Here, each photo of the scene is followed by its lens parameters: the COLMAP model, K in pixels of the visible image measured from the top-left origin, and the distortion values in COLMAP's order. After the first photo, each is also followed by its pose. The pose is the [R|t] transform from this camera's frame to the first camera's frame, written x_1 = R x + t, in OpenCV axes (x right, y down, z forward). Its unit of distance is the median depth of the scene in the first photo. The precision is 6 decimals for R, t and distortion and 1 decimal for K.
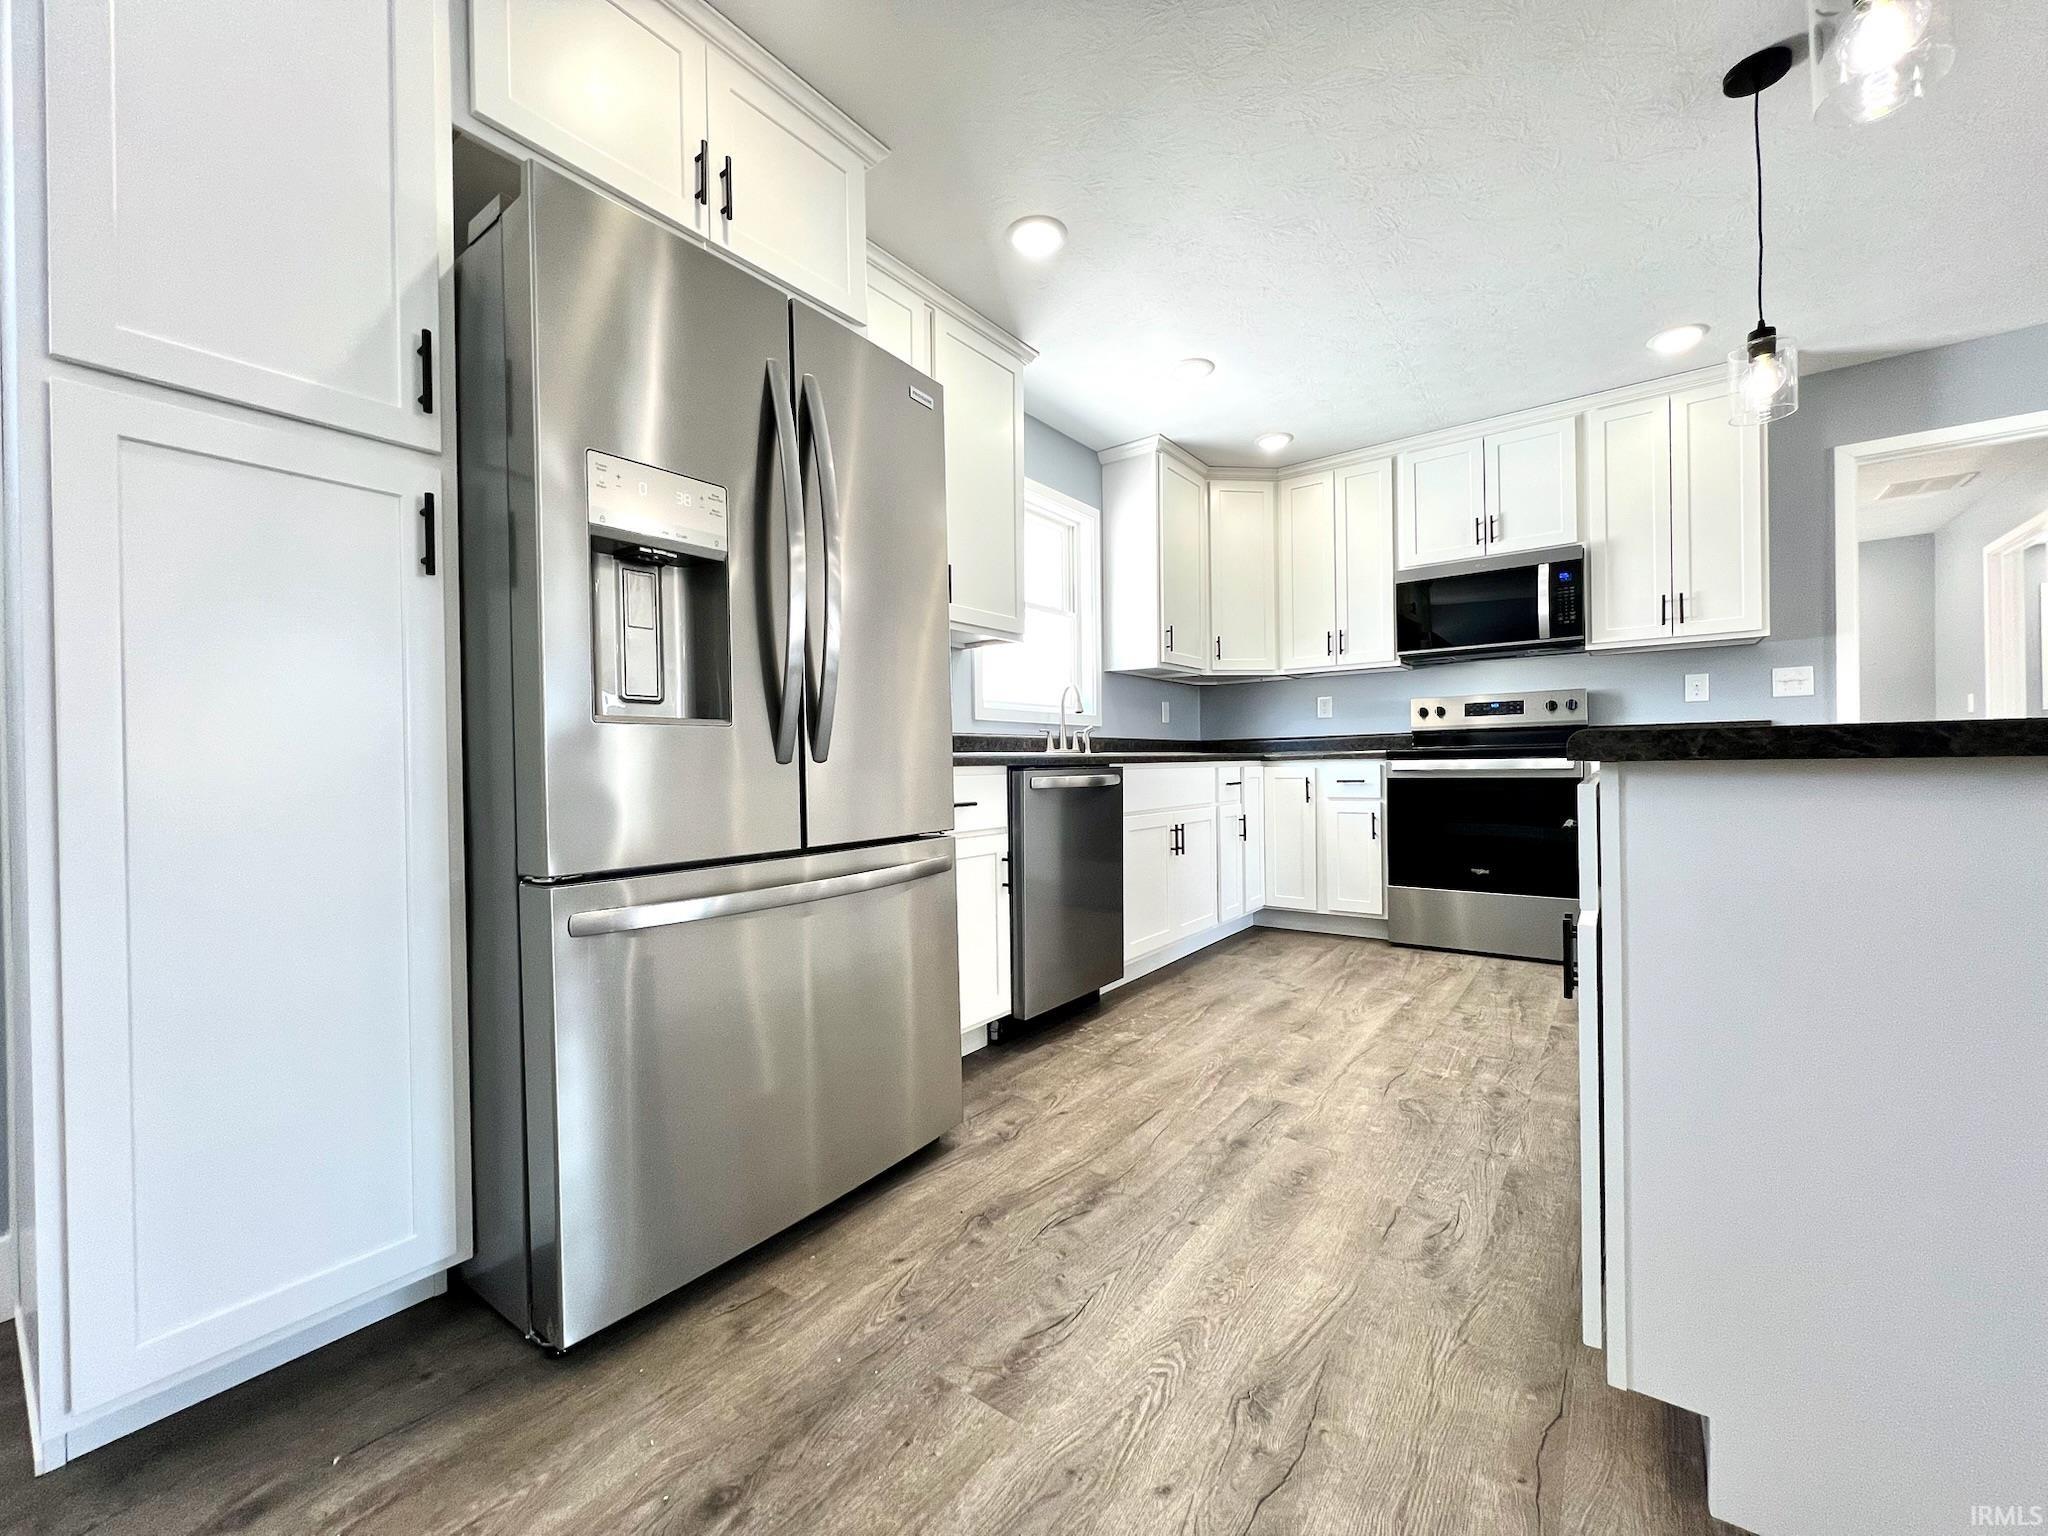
lens RADIAL K [[818.8, 0, 1024.0], [0, 818.8, 768.0], [0, 0, 1]] dist [0.000403, -0.000106]
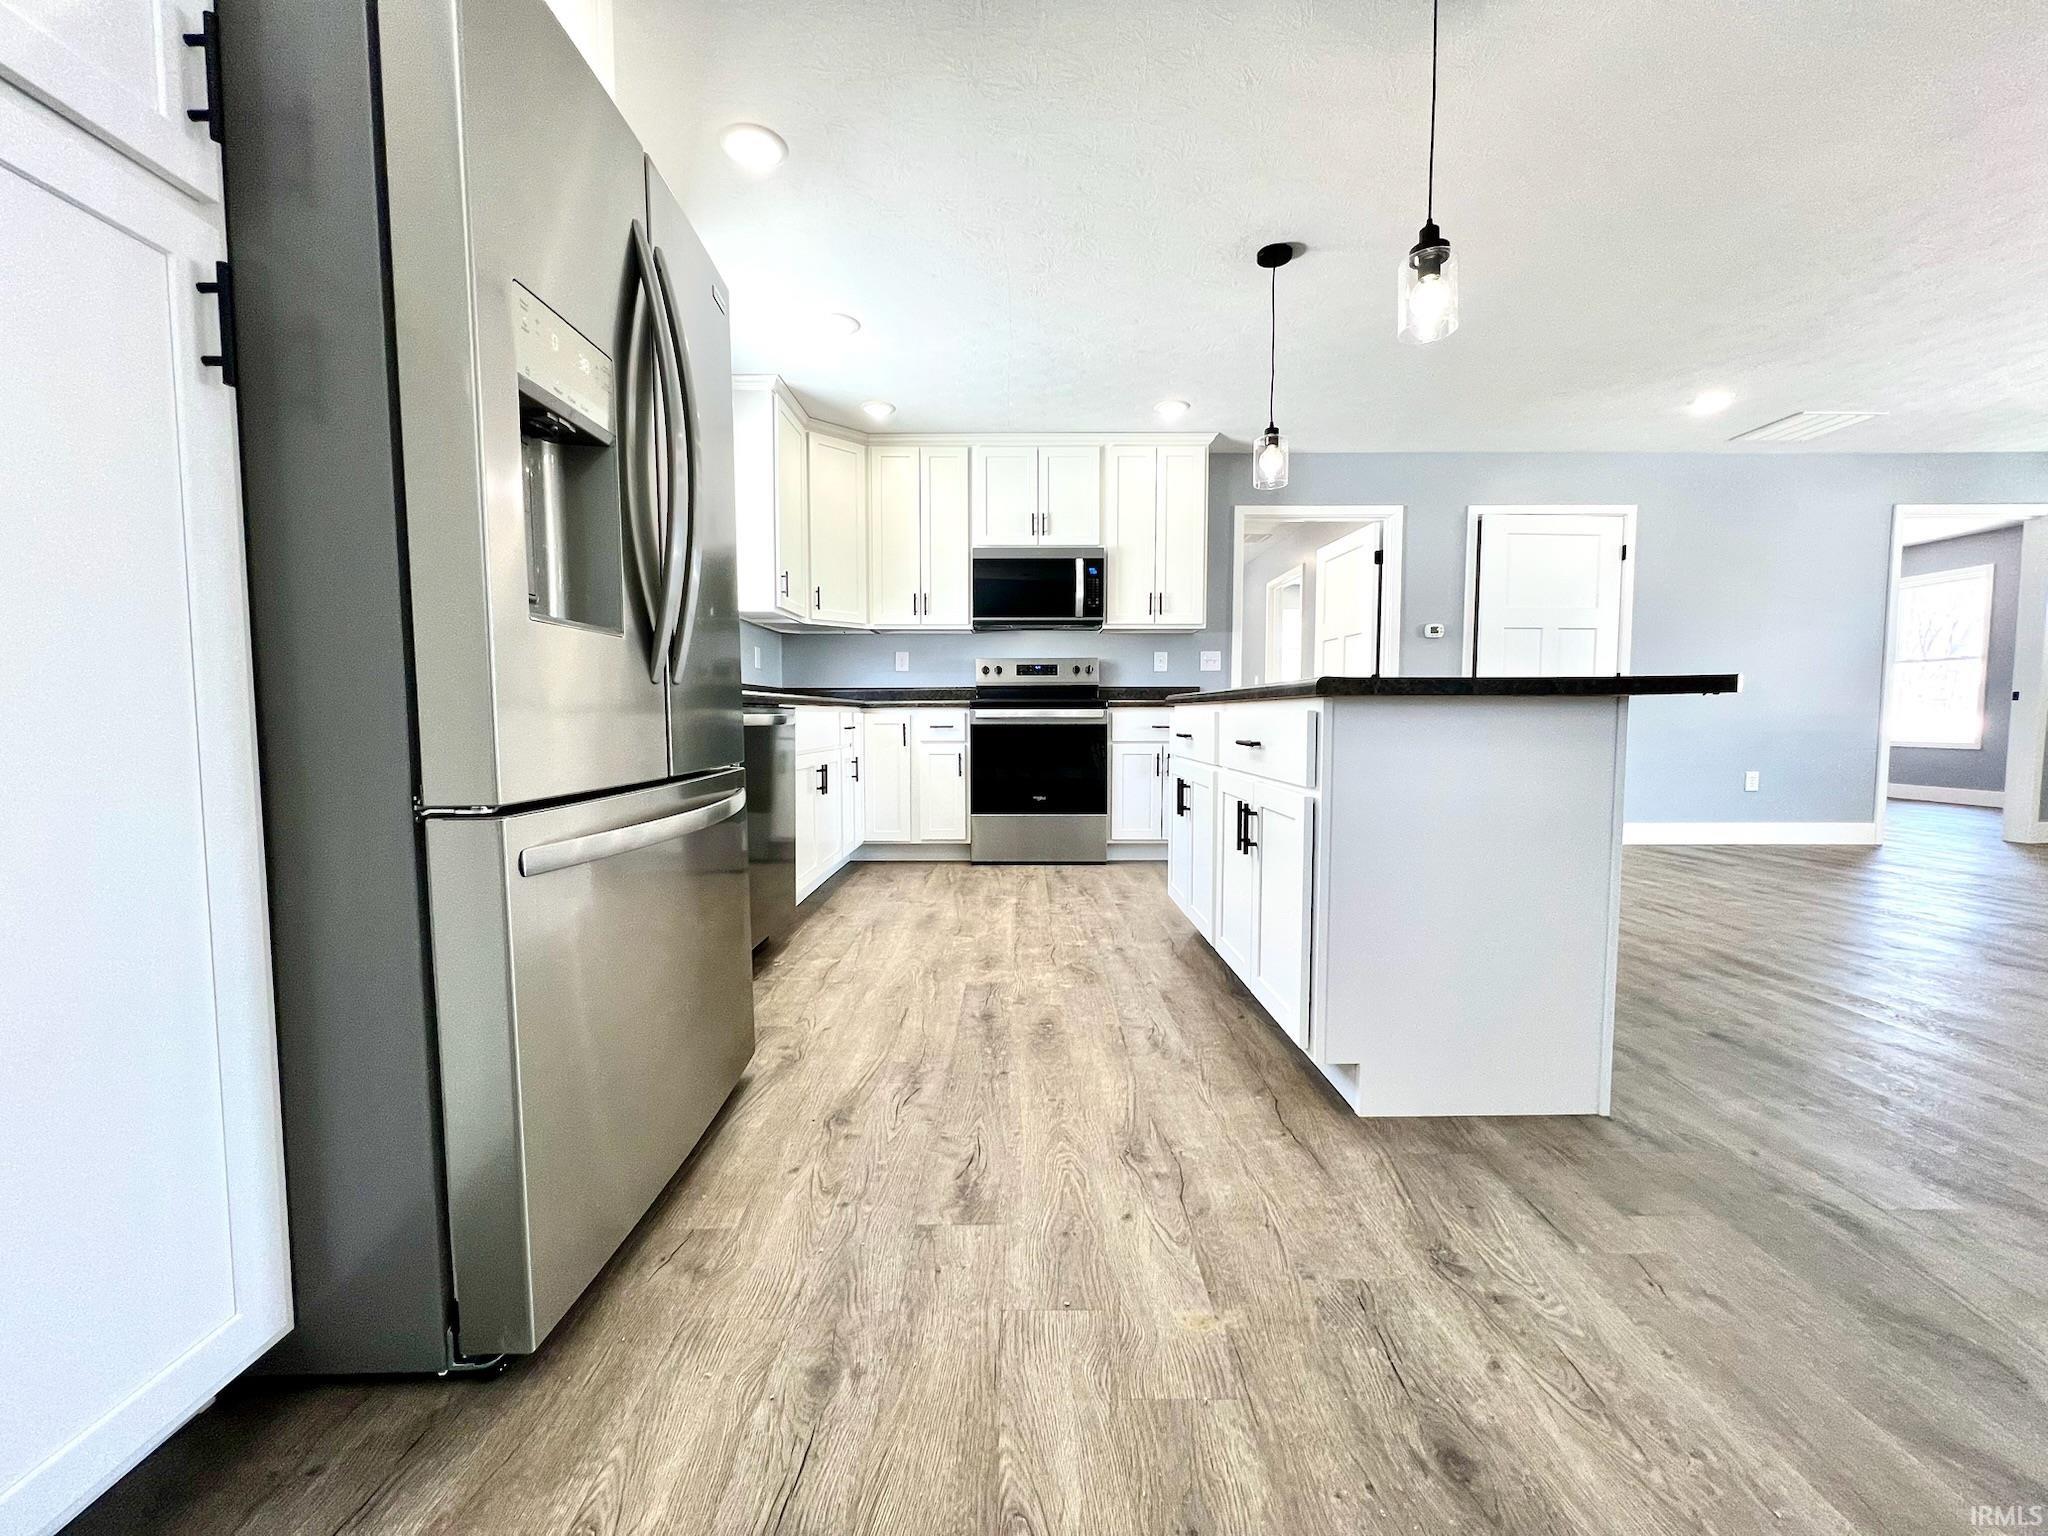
lens RADIAL K [[815.2, 0, 1024.0], [0, 815.2, 768.0], [0, 0, 1]] dist [0.003598, 0.000147]
pose [[0.800924, -0.022590, 0.598340, -0.237481], [-0.009735, 0.998665, 0.050734, 0.017763], [-0.598687, -0.046459, 0.799634, 0.011886]]
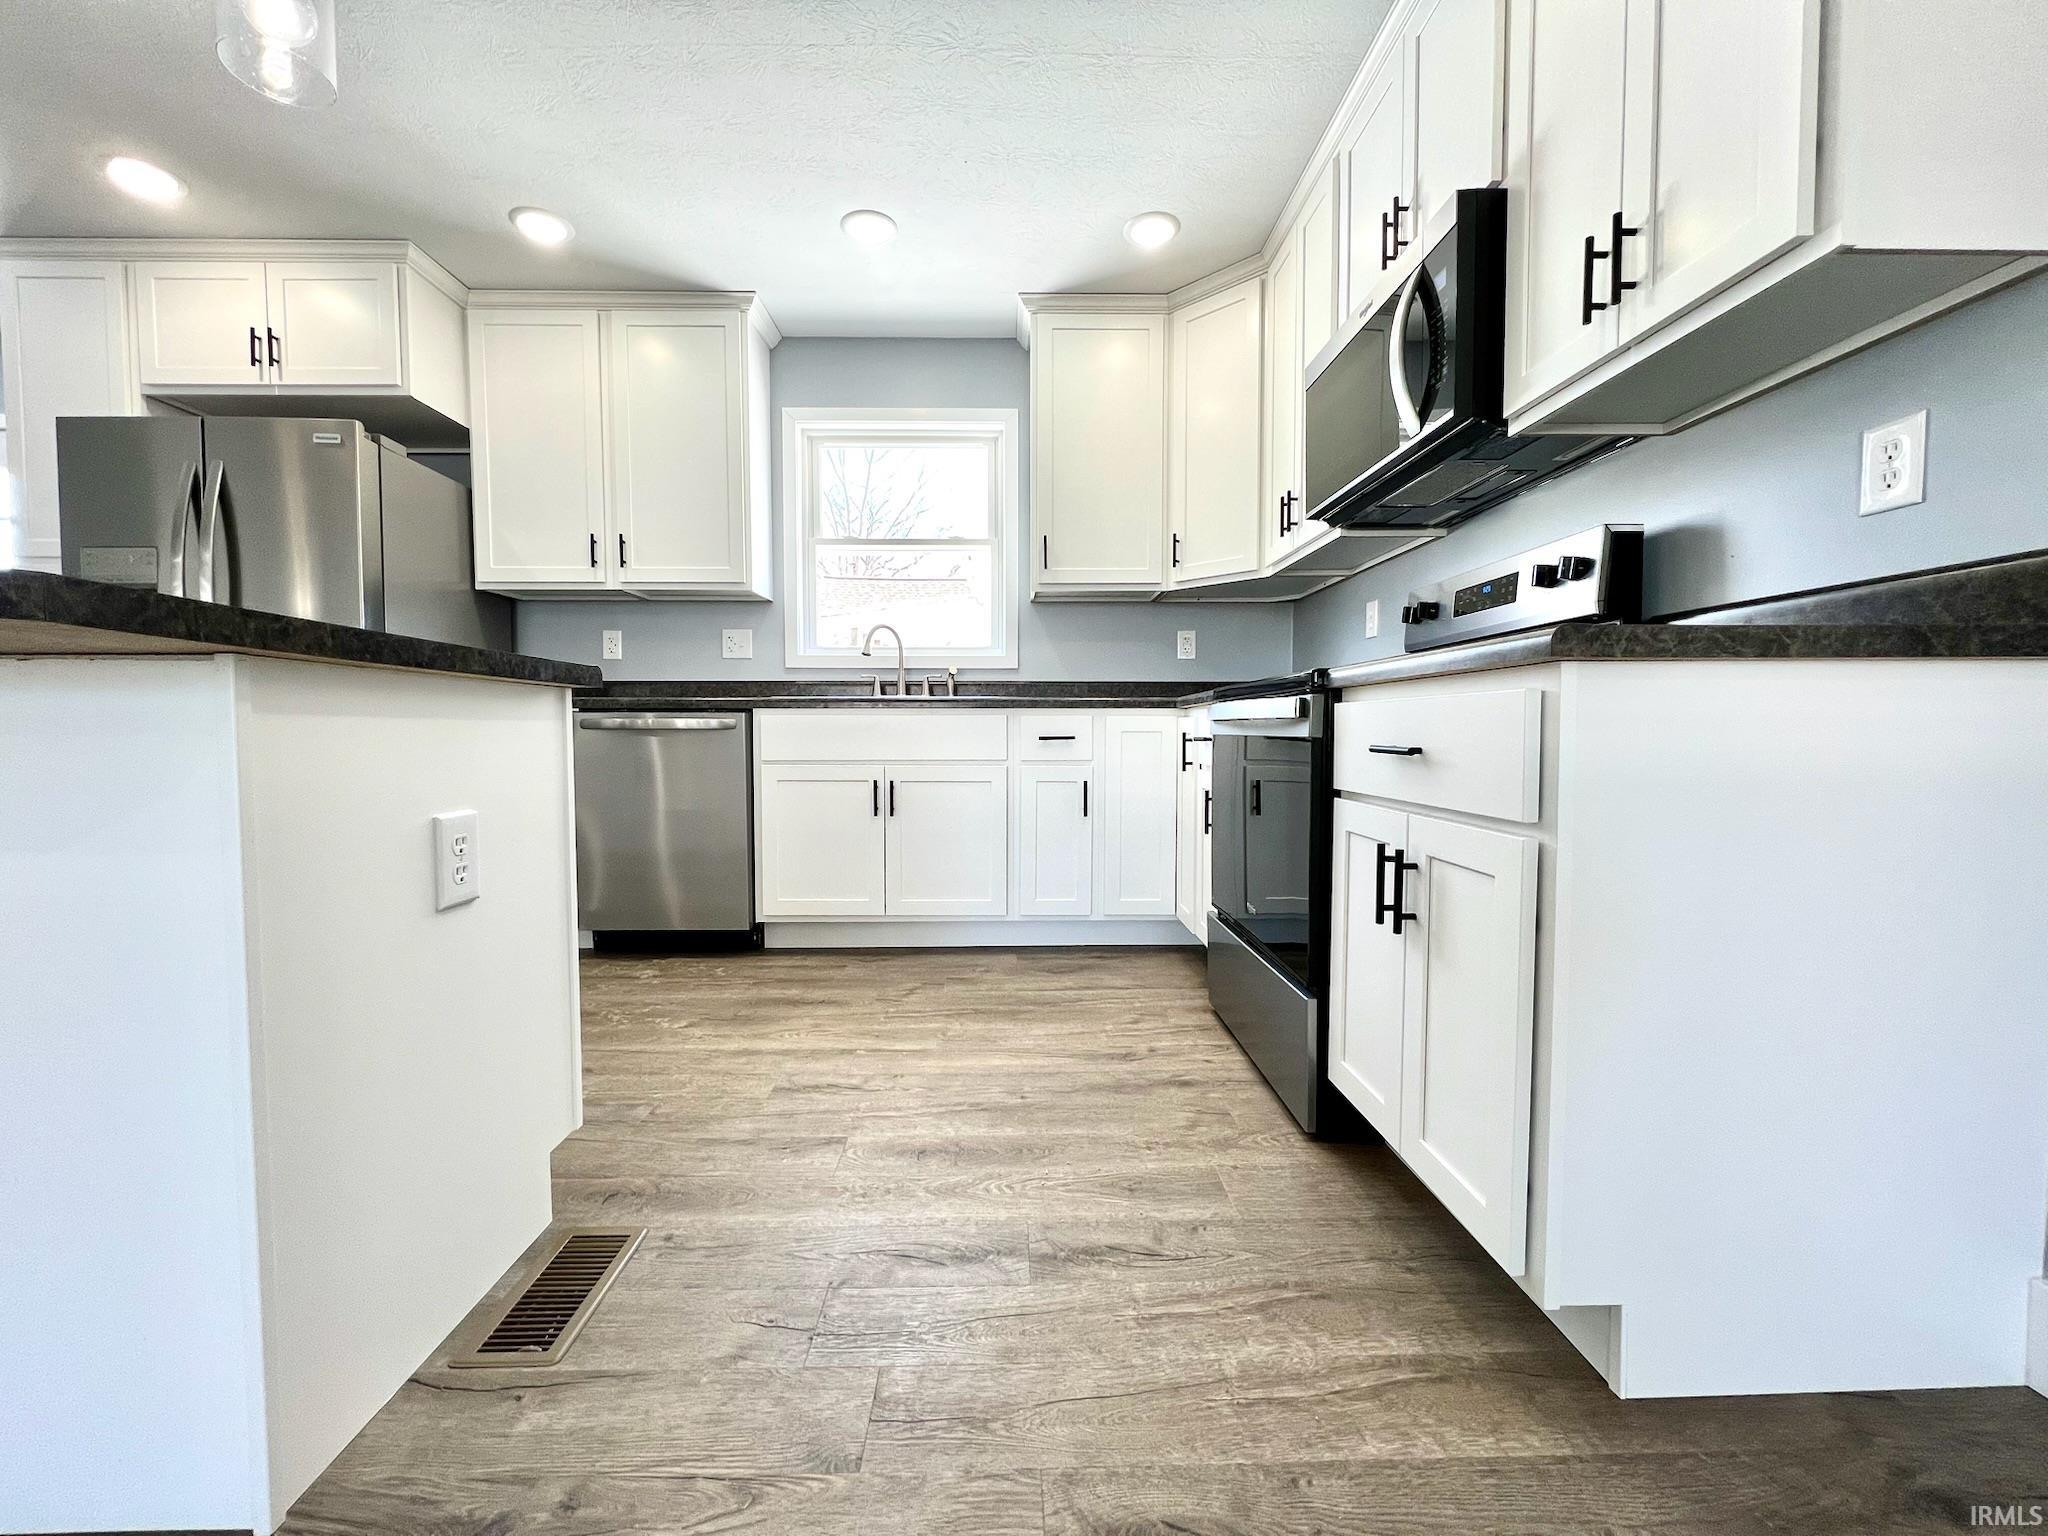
lens RADIAL K [[821.2, 0, 1024.0], [0, 821.2, 768.0], [0, 0, 1]] dist [-0.002007, -0.000150]
pose [[0.613157, 0.054631, -0.788070, 0.985319], [-0.014254, 0.998209, 0.058109, 0.003872], [0.789832, -0.024397, 0.612837, 0.611085]]
